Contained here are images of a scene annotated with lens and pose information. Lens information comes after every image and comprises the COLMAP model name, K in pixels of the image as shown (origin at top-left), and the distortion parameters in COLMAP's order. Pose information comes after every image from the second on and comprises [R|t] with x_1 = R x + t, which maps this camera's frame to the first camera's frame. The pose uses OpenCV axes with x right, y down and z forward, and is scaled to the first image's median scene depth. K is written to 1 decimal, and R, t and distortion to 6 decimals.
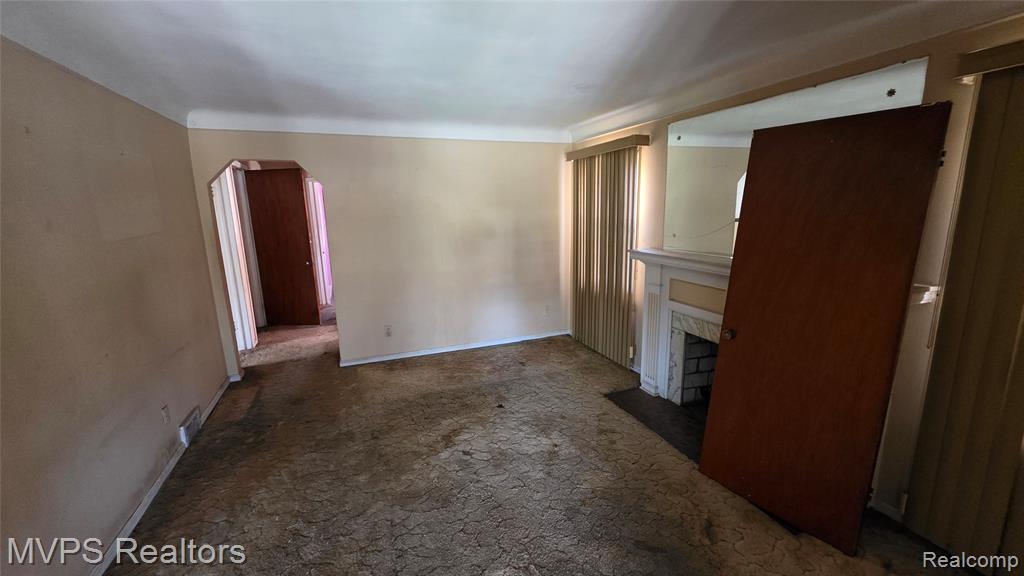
lens RADIAL K [[412.8, 0, 506.5], [0, 412.8, 288.2], [0, 0, 1]] dist [-0.002252, -0.000114]
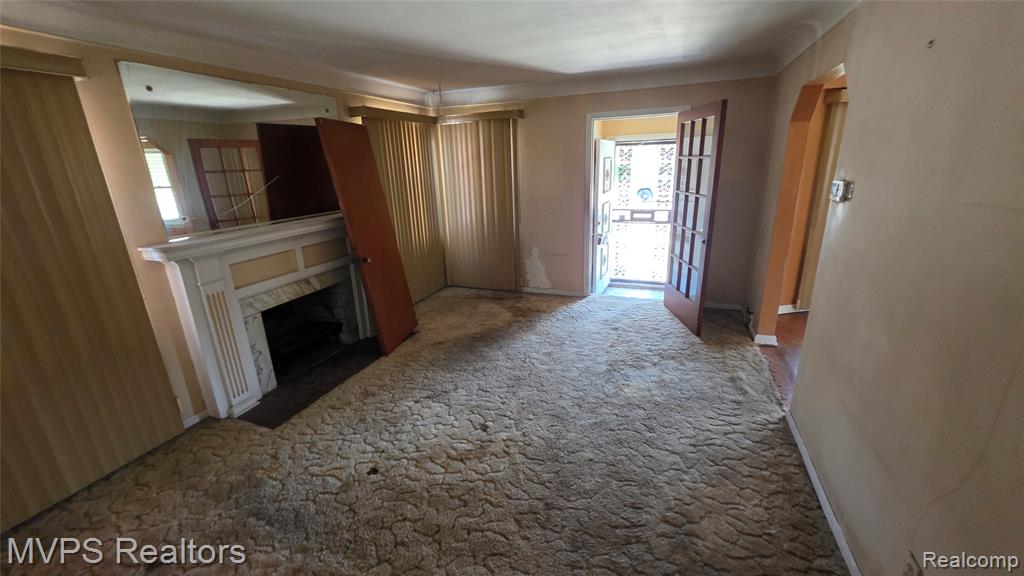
lens RADIAL K [[412.8, 0, 507.6], [0, 412.8, 287.6], [0, 0, 1]] dist [-0.002252, -0.000114]
pose [[-0.736111, -0.152711, 0.659408, -0.599276], [0.183913, 0.892437, 0.411984, -0.229343], [-0.651396, 0.424540, -0.628848, 1.194634]]
